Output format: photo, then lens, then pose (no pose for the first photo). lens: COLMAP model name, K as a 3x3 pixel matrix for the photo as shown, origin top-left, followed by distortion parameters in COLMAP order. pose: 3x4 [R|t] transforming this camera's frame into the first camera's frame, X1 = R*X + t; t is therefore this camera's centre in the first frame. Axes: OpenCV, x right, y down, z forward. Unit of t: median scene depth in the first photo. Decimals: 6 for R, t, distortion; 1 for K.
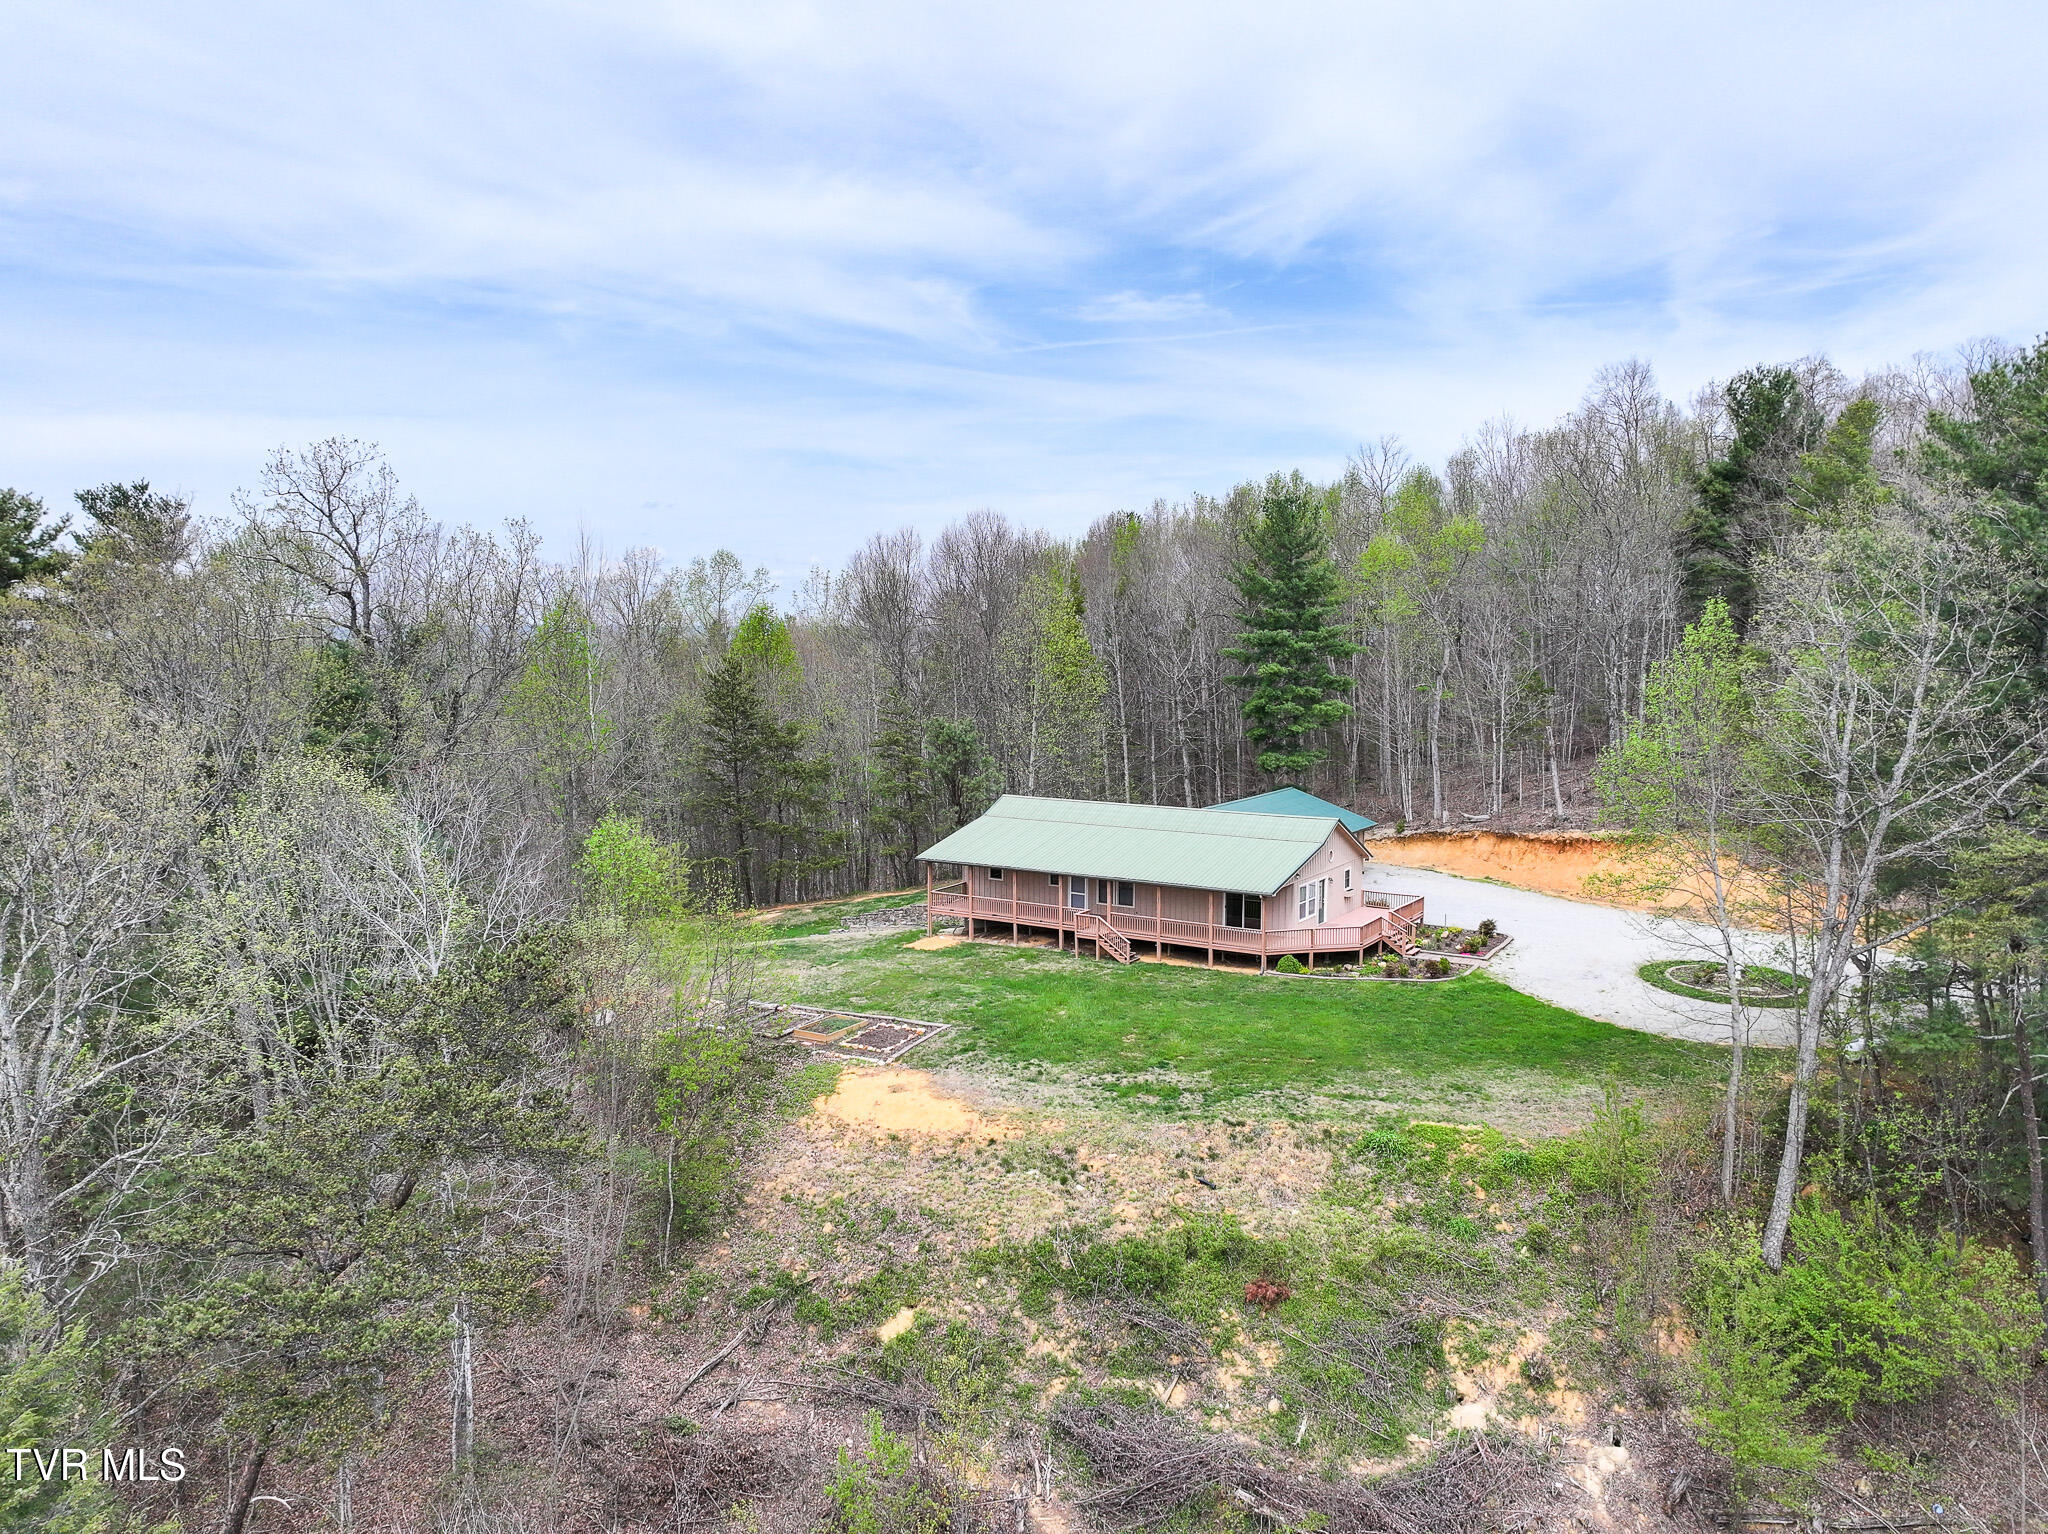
lens RADIAL K [[1452.9, 0, 1027.5], [0, 1452.9, 776.6], [0, 0, 1]] dist [0.001610, 0.020224]
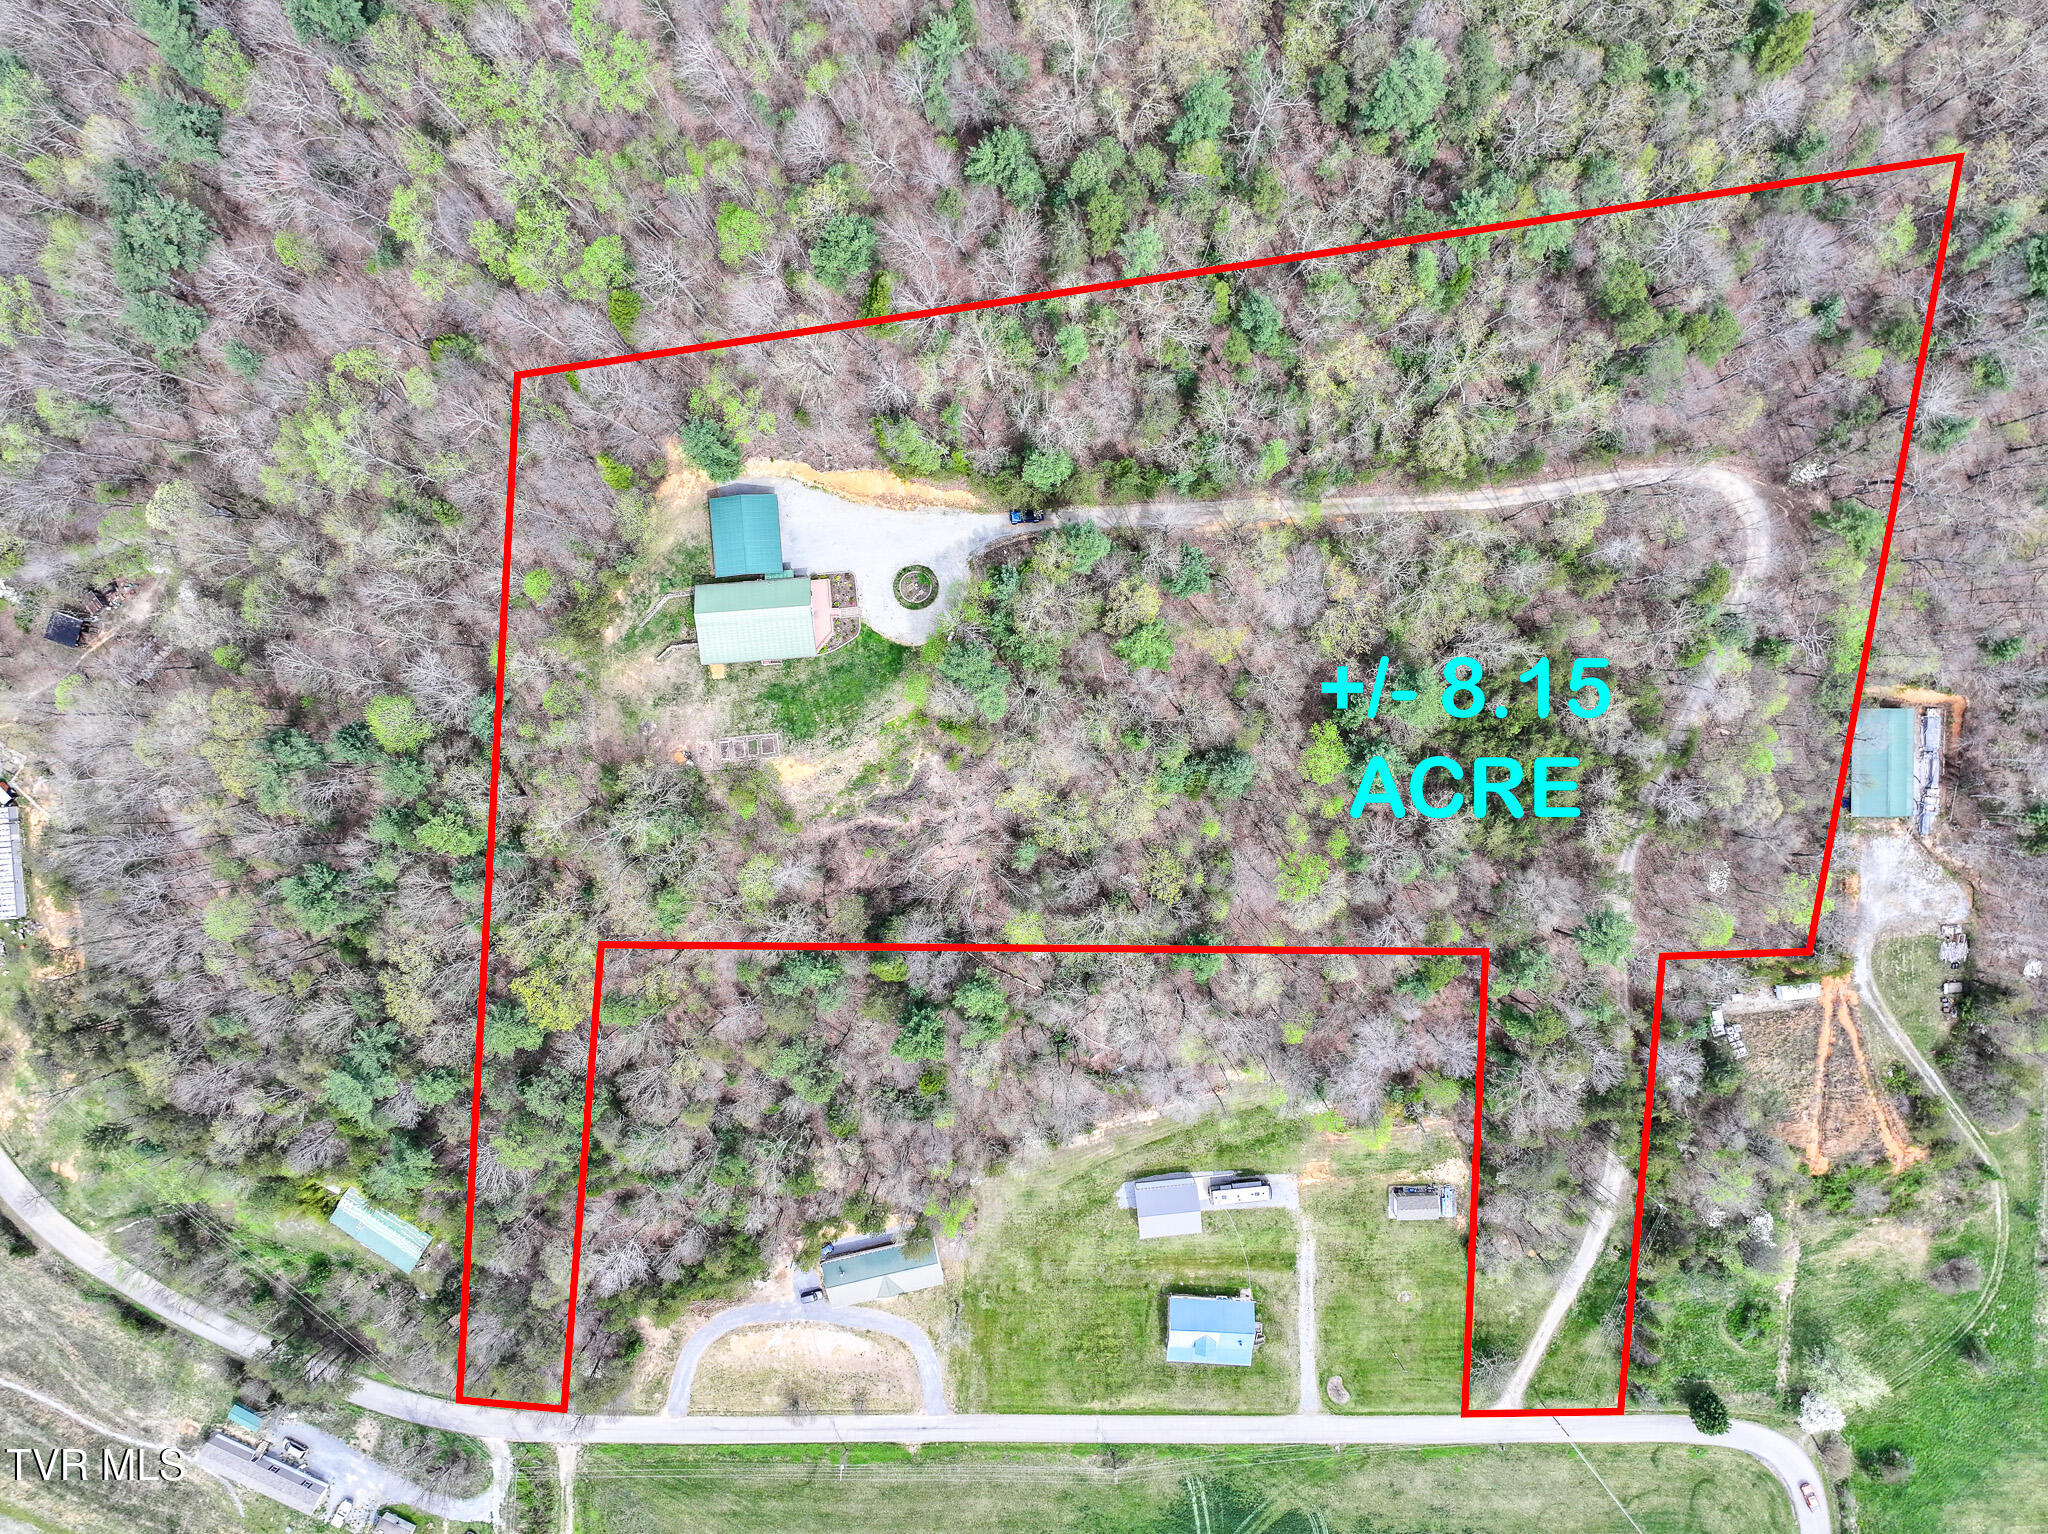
lens RADIAL K [[1452.9, 0, 1037.8], [0, 1452.9, 764.4], [0, 0, 1]] dist [0.001610, 0.020224]
pose [[0.800208, -0.599570, -0.013548, 0.552843], [0.057519, 0.054242, 0.996870, -3.958317], [-0.596958, -0.798482, 0.077892, 0.126117]]
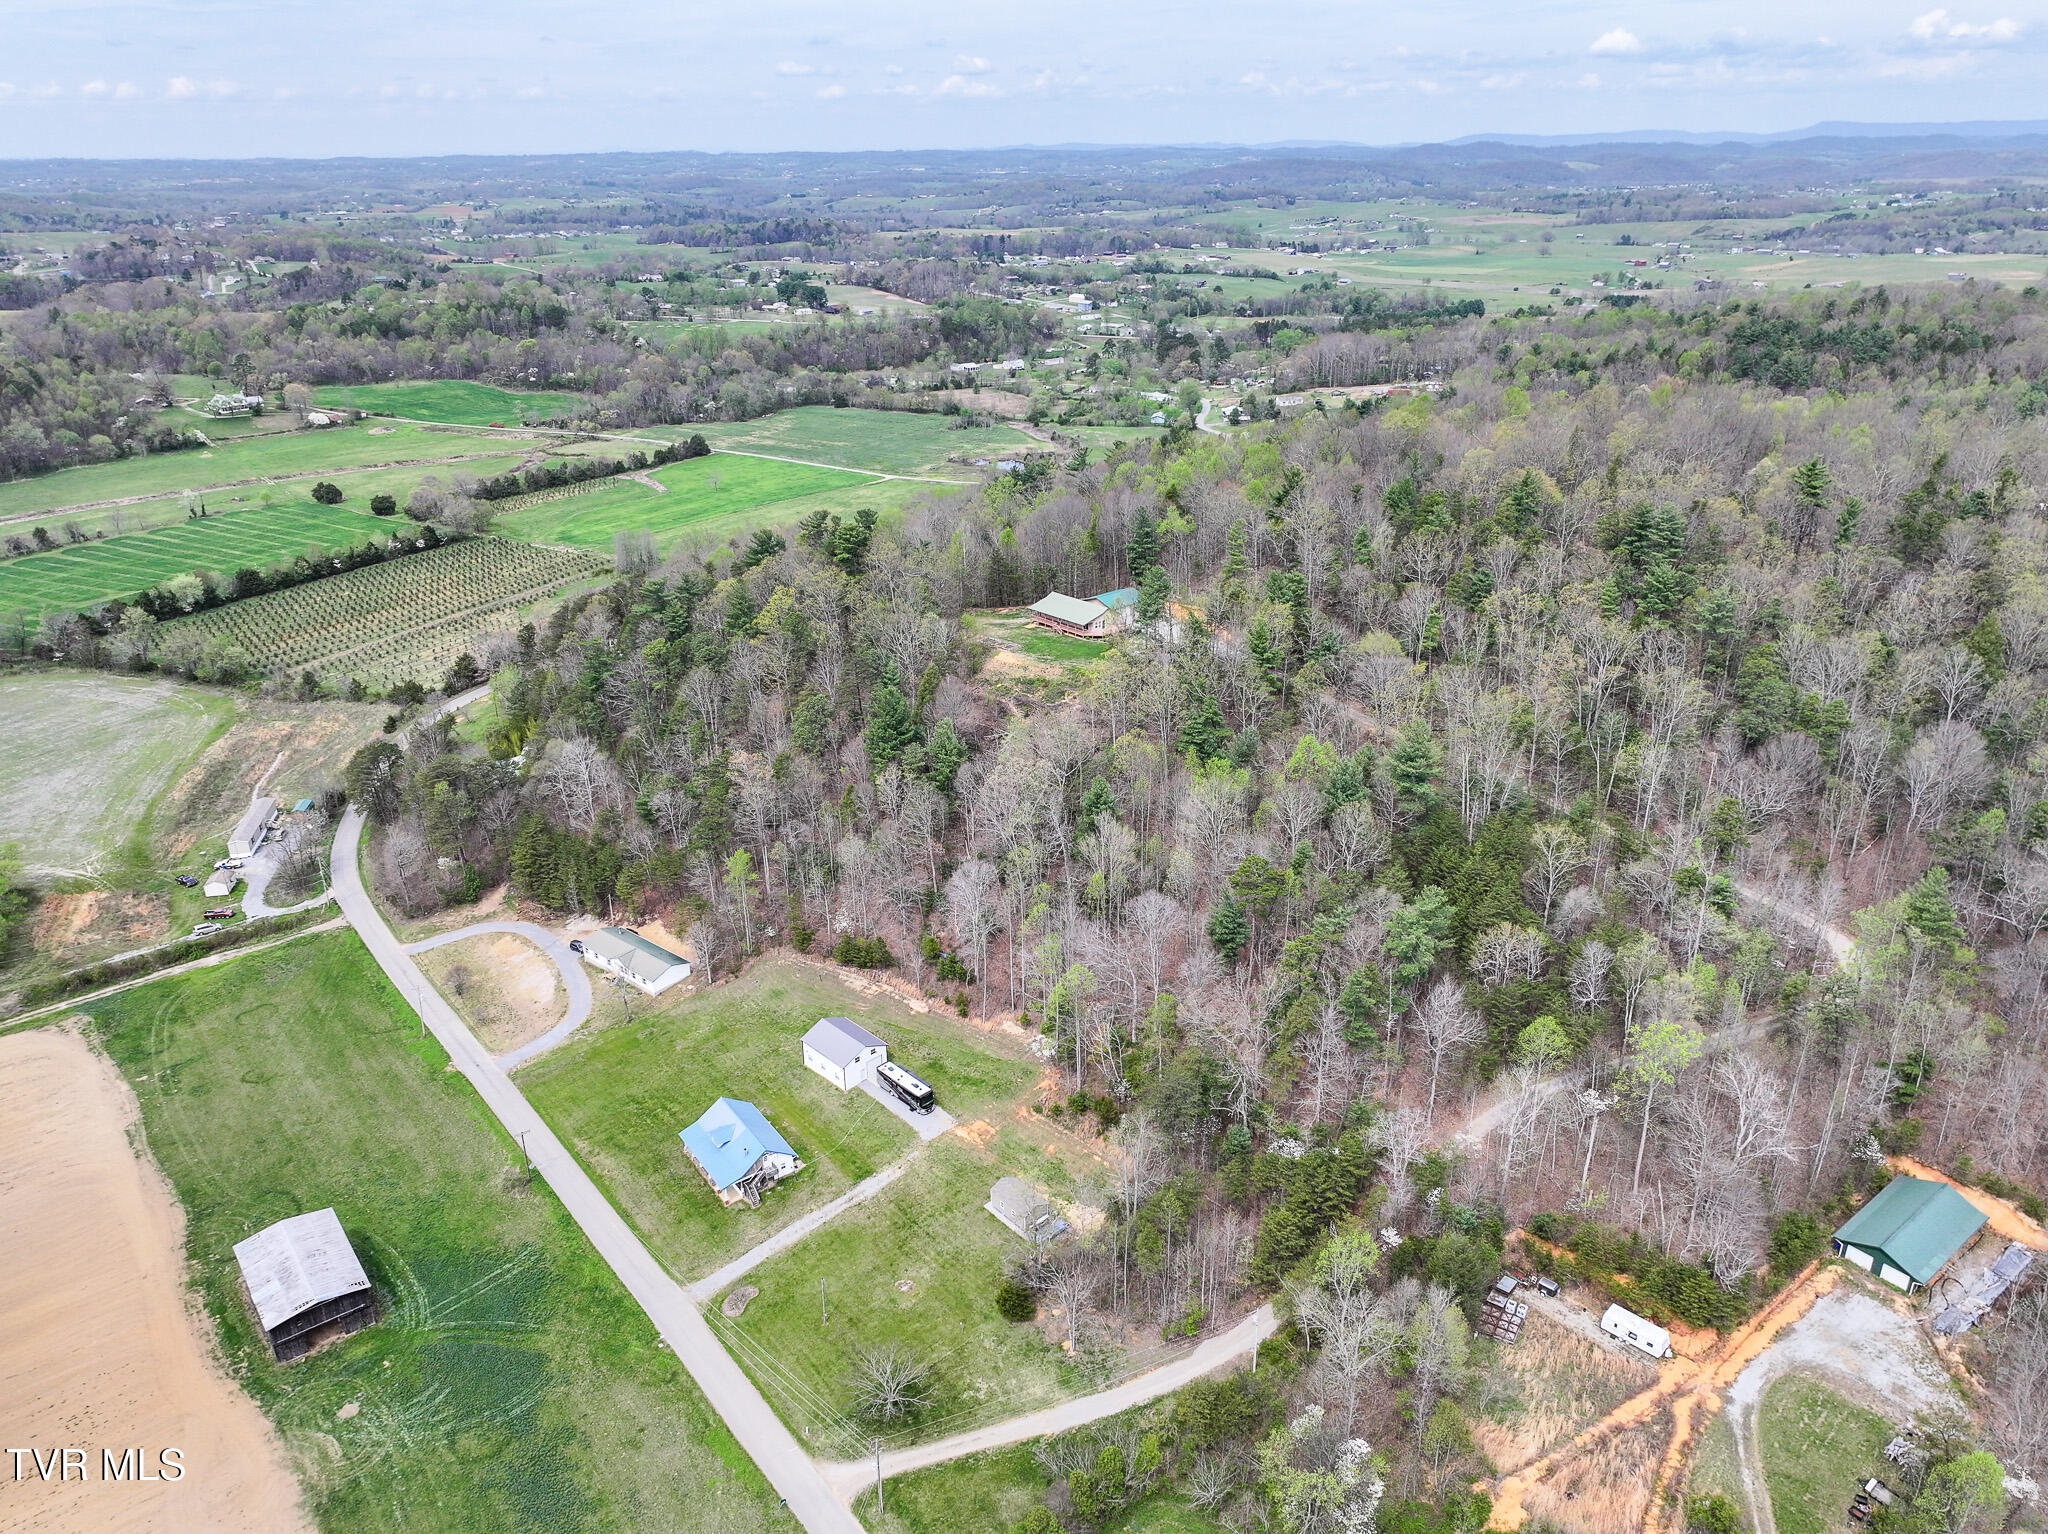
lens RADIAL K [[1452.9, 0, 1030.7], [0, 1452.9, 757.5], [0, 0, 1]] dist [0.001610, 0.020224]
pose [[0.966395, 0.094276, -0.239152, 1.408956], [-0.019537, 0.954568, 0.297352, -1.125725], [0.256320, -0.282687, 0.924331, -4.479441]]
